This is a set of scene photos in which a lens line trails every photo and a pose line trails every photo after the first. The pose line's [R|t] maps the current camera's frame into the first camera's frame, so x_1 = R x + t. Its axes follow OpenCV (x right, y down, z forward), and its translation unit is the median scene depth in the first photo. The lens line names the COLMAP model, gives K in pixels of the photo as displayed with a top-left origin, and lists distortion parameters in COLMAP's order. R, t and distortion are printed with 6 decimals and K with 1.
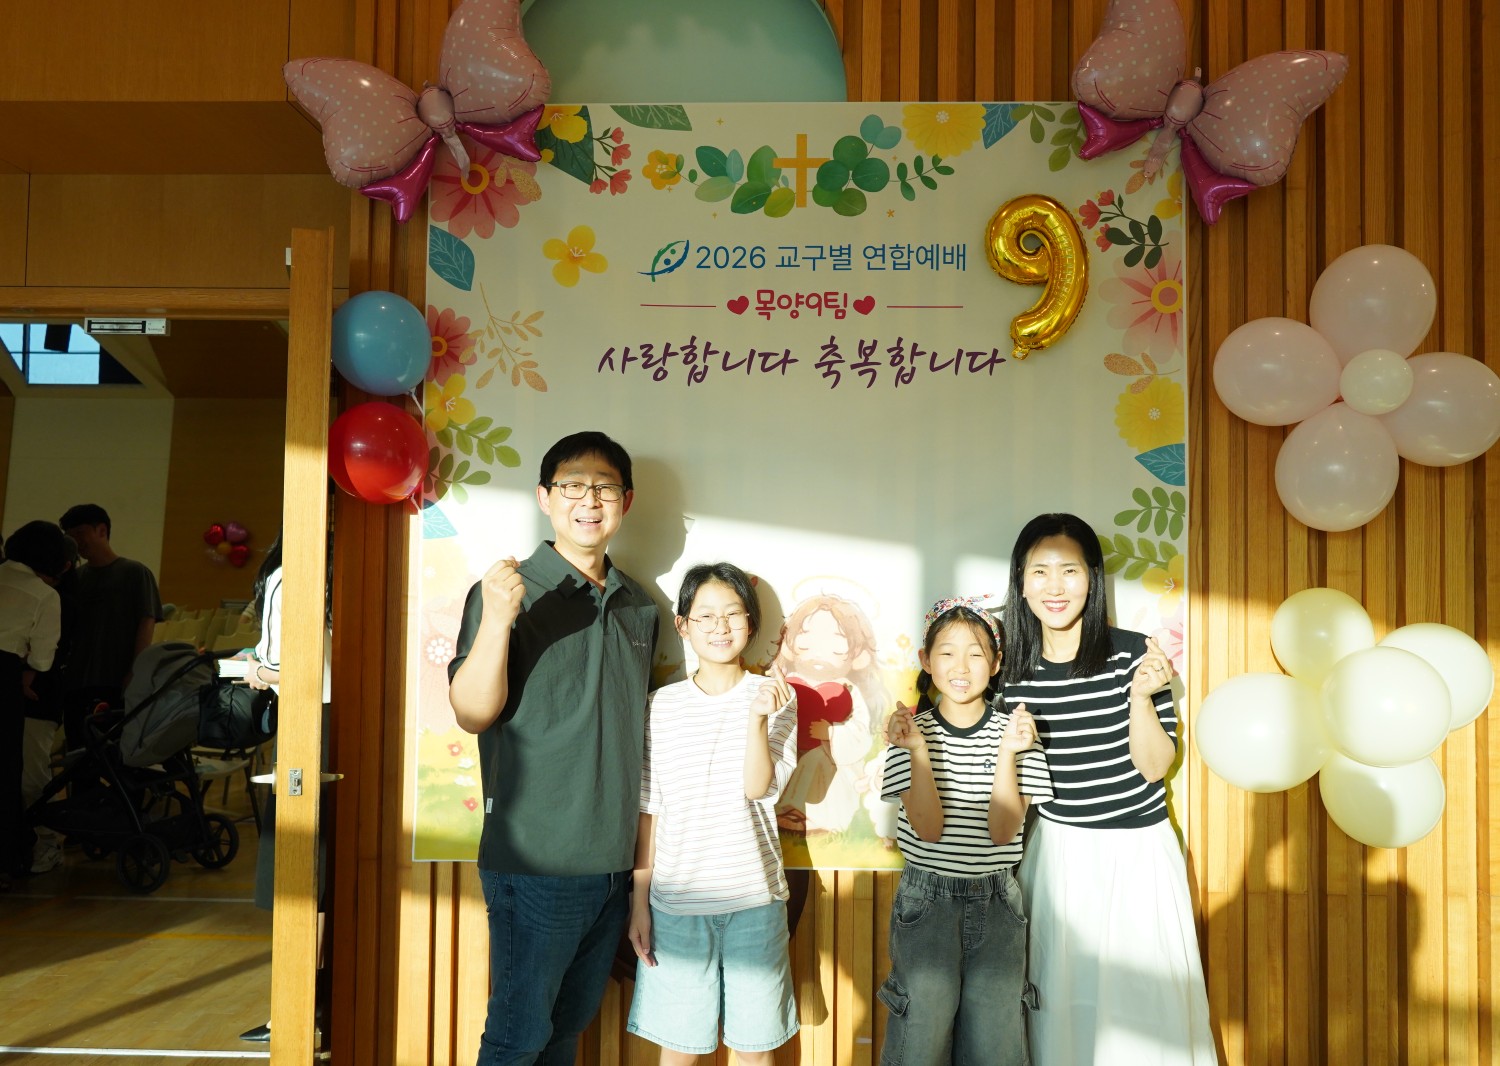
lens RADIAL K [[1252.7, 0, 750.5], [0, 1252.7, 531.1], [0, 0, 1]] dist [-0.010987, 0.014631]
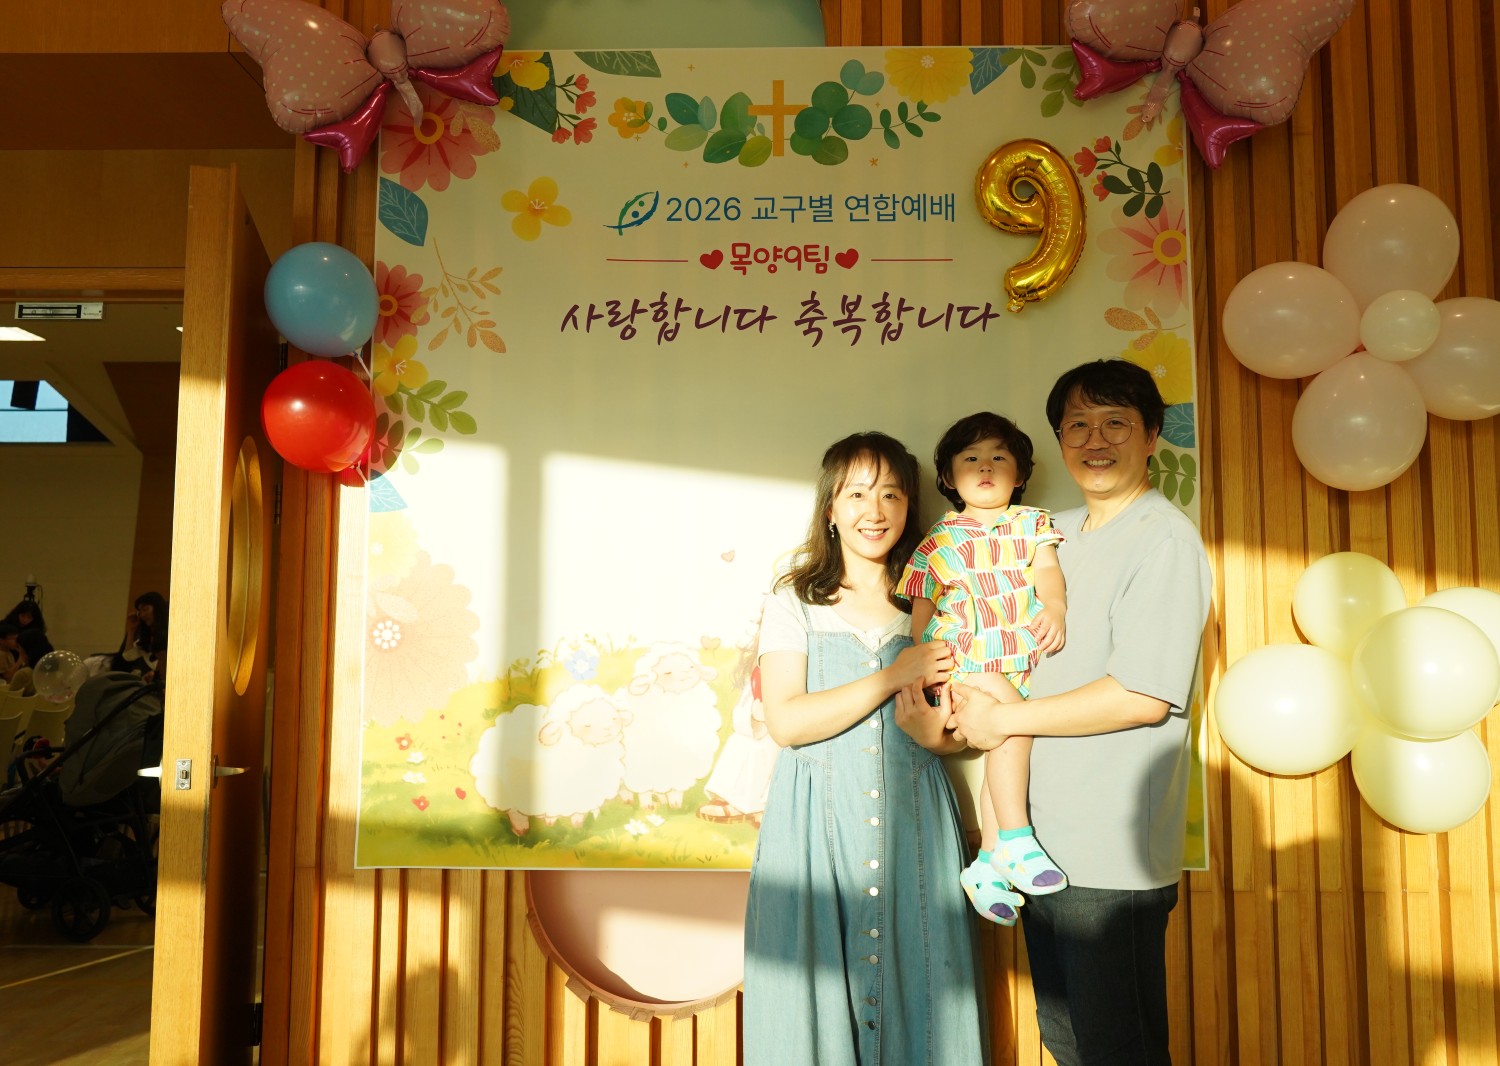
lens RADIAL K [[1252.7, 0, 750.5], [0, 1252.7, 531.1], [0, 0, 1]] dist [-0.010987, 0.014631]
pose [[0.999828, -0.007841, 0.016830, 0.001698], [0.008758, 0.998443, -0.055097, 0.072997], [-0.016372, 0.055235, 0.998339, 0.081871]]
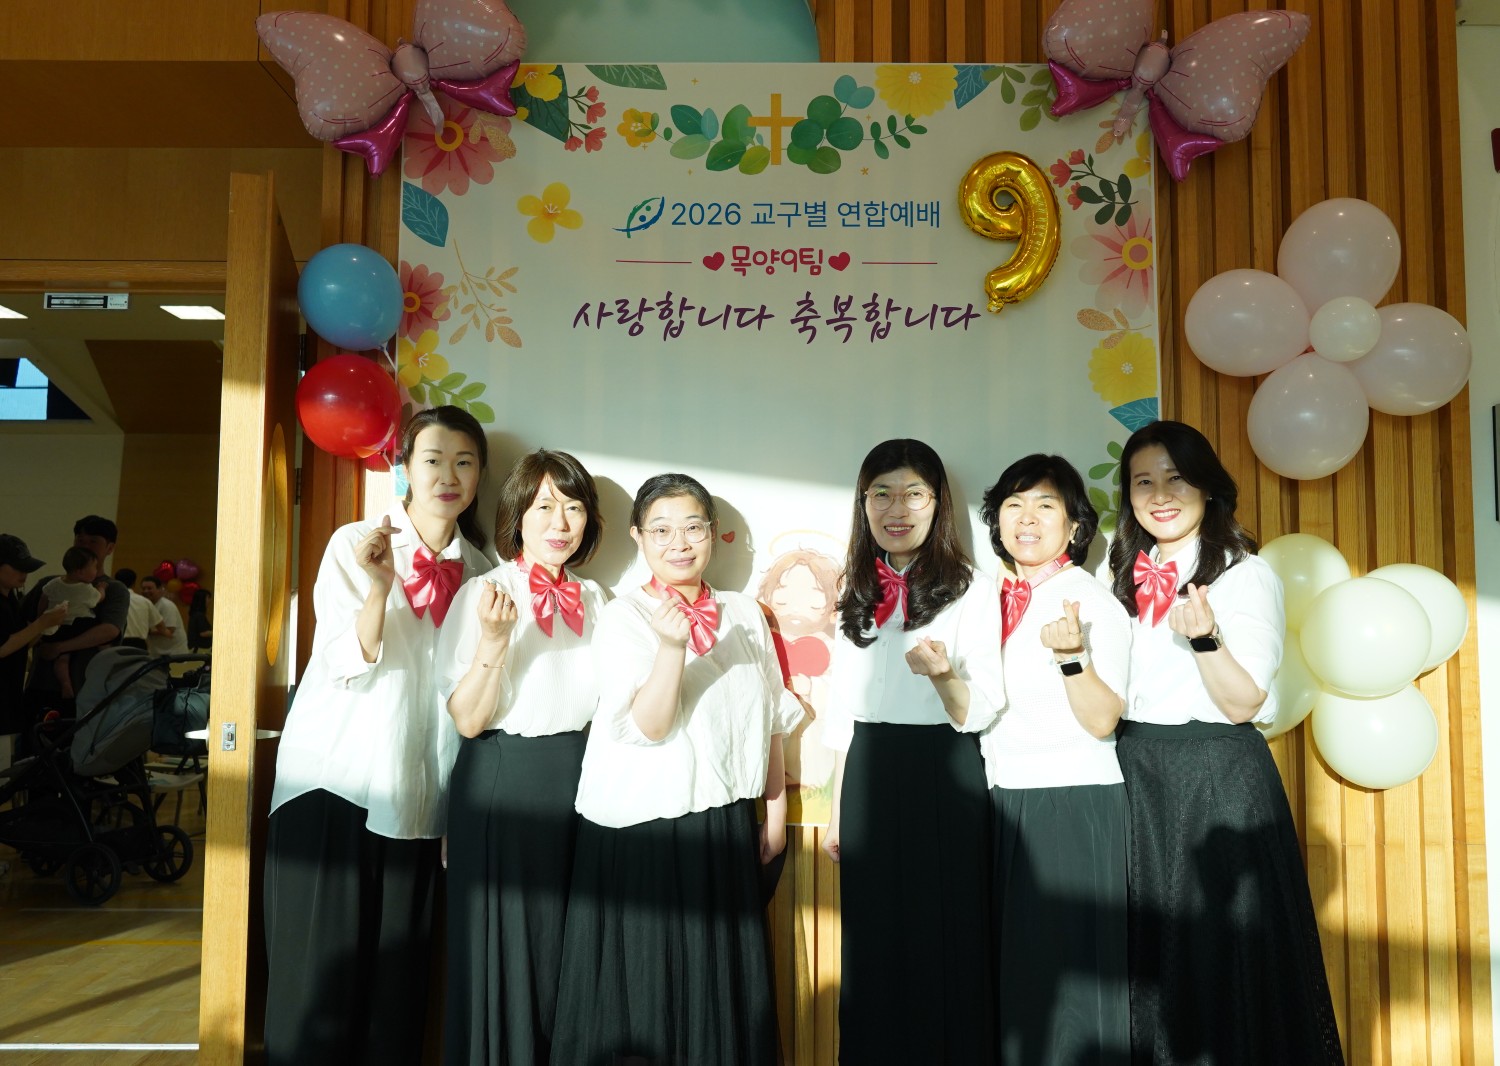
lens RADIAL K [[1255.7, 0, 750.2], [0, 1255.7, 534.7], [0, 0, 1]] dist [-0.010092, 0.012735]
pose [[0.999417, -0.004549, 0.033836, -0.015763], [0.005767, 0.999335, -0.035994, 0.074445], [-0.033649, 0.036168, 0.998779, 0.005130]]
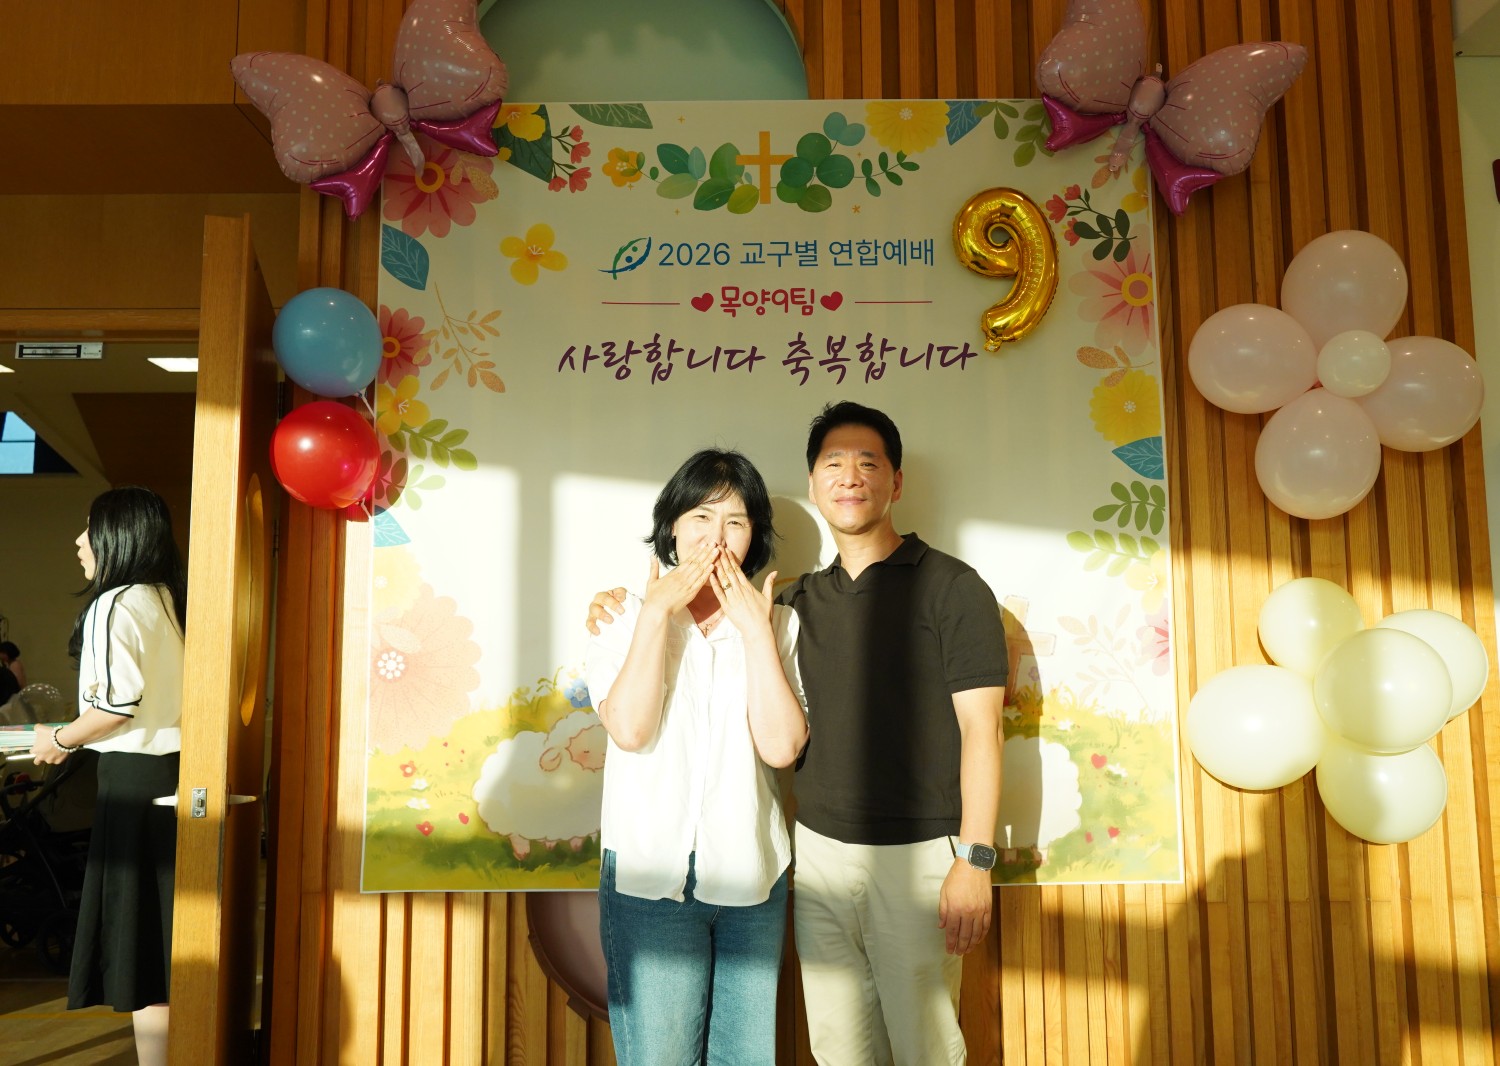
lens RADIAL K [[1253.6, 0, 749.9], [0, 1253.6, 528.5], [0, 0, 1]] dist [-0.007346, 0.008110]
pose [[0.999044, -0.015008, 0.041058, -0.015803], [0.018137, 0.996871, -0.076933, 0.070764], [-0.039775, 0.077604, 0.996191, 0.042136]]
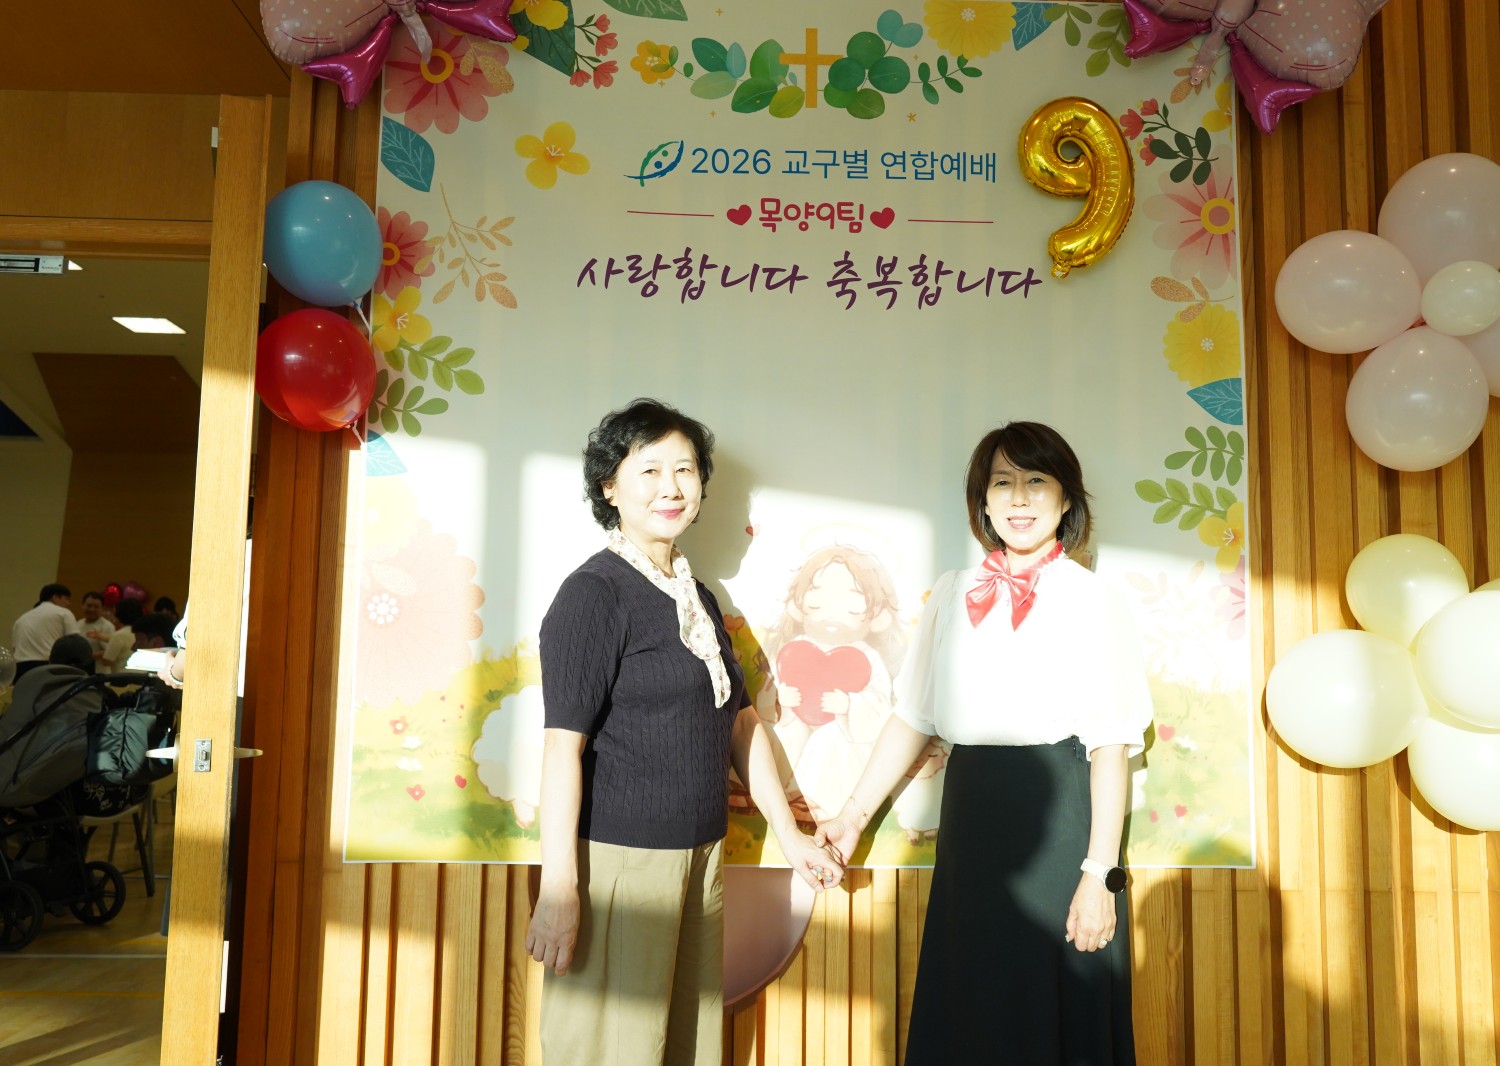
lens RADIAL K [[1259.2, 0, 749.7], [0, 1259.2, 531.0], [0, 0, 1]] dist [-0.010698, 0.012048]
pose [[0.997885, 0.009179, 0.064358, -0.057436], [-0.004846, 0.997730, -0.067166, 0.099315], [-0.064828, 0.066712, 0.995664, 0.139916]]
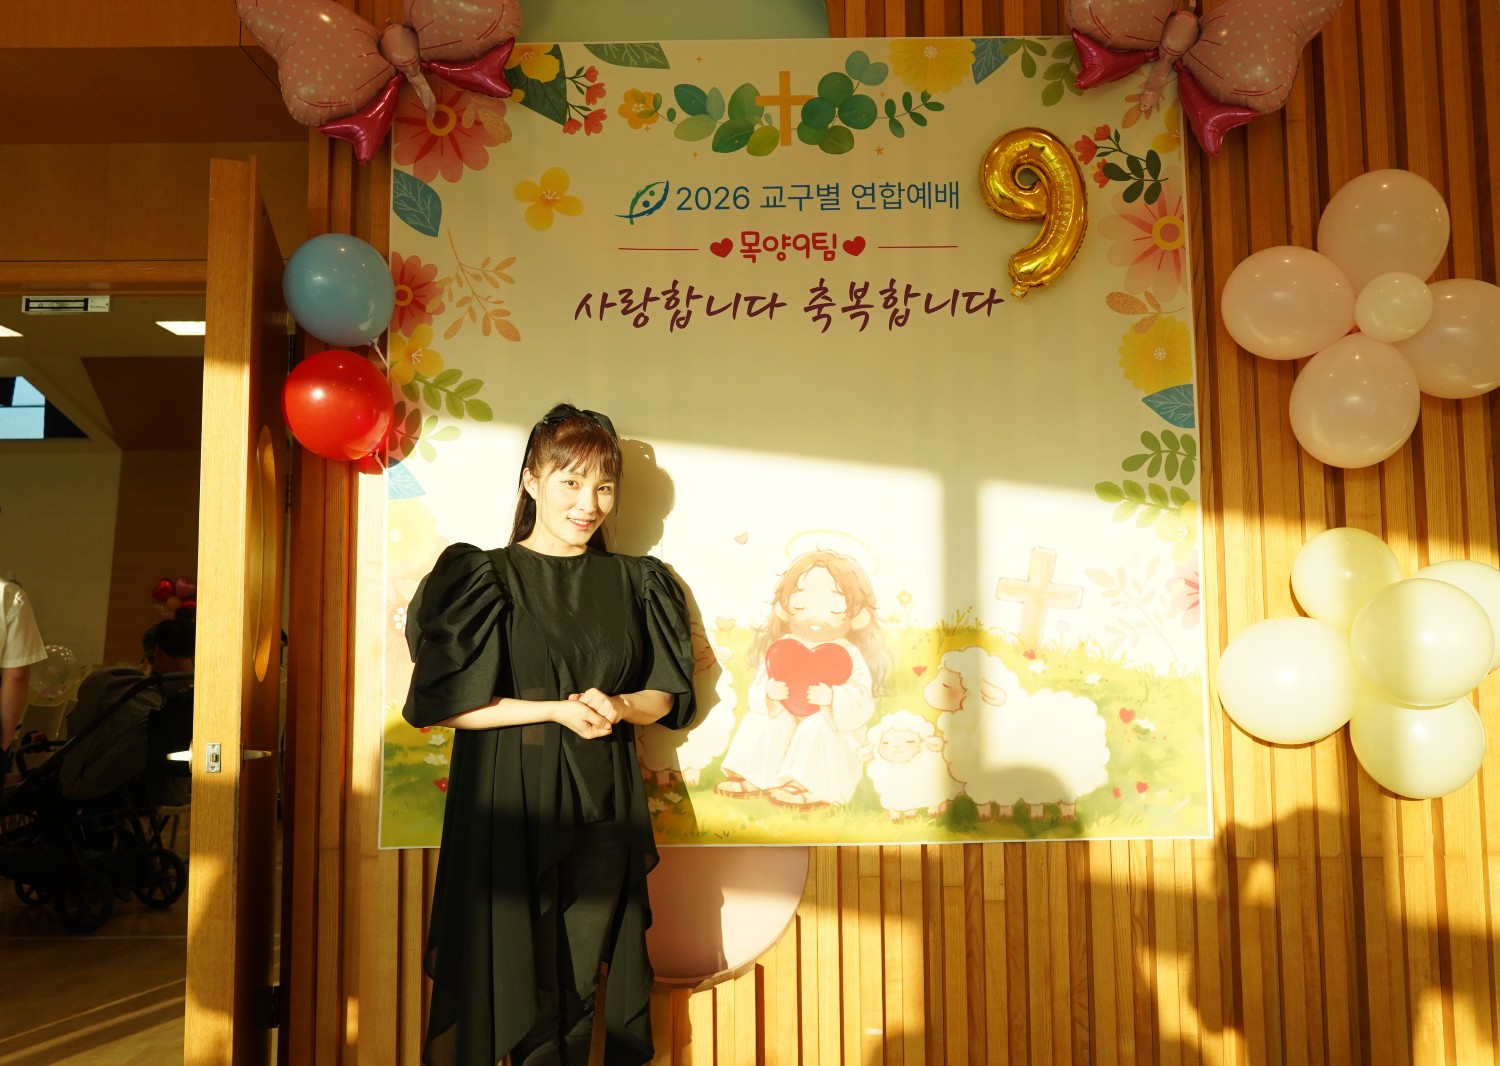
lens RADIAL K [[1253.6, 0, 749.9], [0, 1253.6, 528.5], [0, 0, 1]] dist [-0.007346, 0.008110]
pose [[0.999273, -0.018739, 0.033195, -0.024168], [0.020364, 0.998577, -0.049290, 0.079558], [-0.032224, 0.049930, 0.998233, 0.062224]]
